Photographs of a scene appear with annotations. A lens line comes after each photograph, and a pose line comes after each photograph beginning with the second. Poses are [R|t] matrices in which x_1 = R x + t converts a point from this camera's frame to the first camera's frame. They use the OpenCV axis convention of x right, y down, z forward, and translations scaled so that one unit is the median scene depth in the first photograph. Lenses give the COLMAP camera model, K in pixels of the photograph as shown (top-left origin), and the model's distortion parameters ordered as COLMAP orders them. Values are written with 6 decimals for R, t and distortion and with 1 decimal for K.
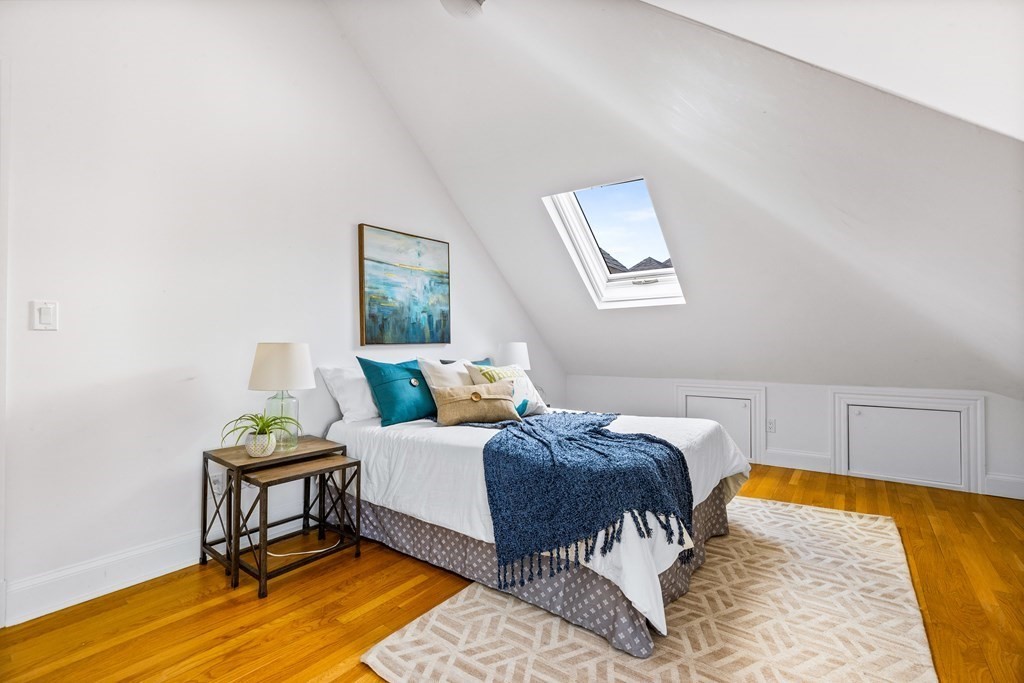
lens RADIAL K [[468.1, 0, 505.1], [0, 468.1, 336.4], [0, 0, 1]] dist [-0.006817, 0.003983]
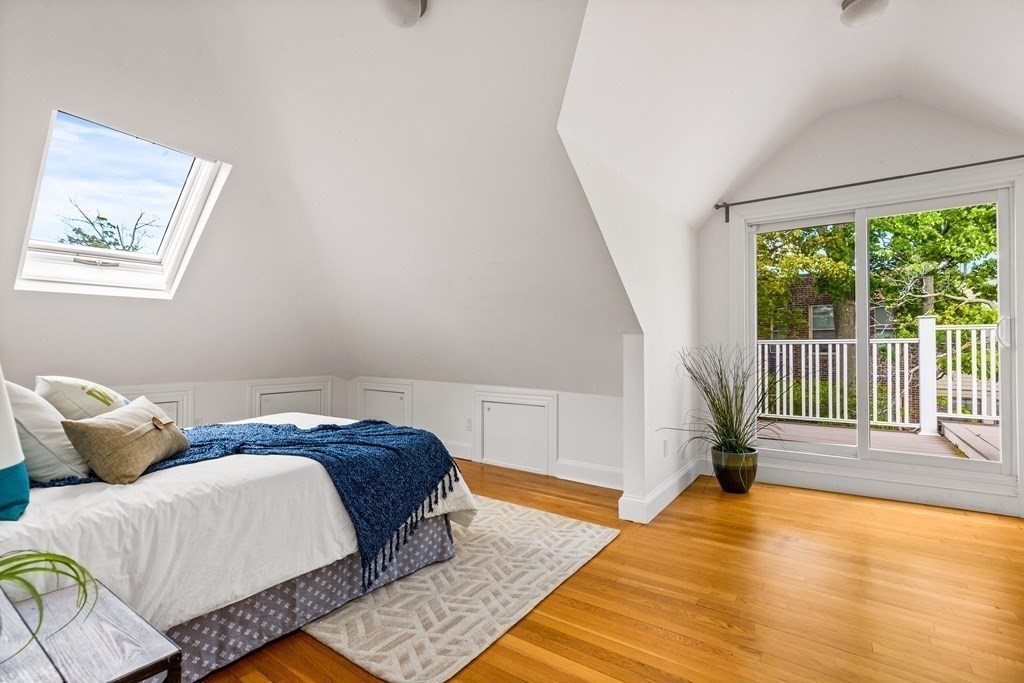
lens RADIAL K [[468.1, 0, 506.0], [0, 468.1, 345.9], [0, 0, 1]] dist [-0.006817, 0.003983]
pose [[-0.018868, 0.003921, 0.999814, -1.065836], [-0.022755, 0.999732, -0.004350, 0.016572], [-0.999563, -0.022832, -0.018774, 0.769517]]
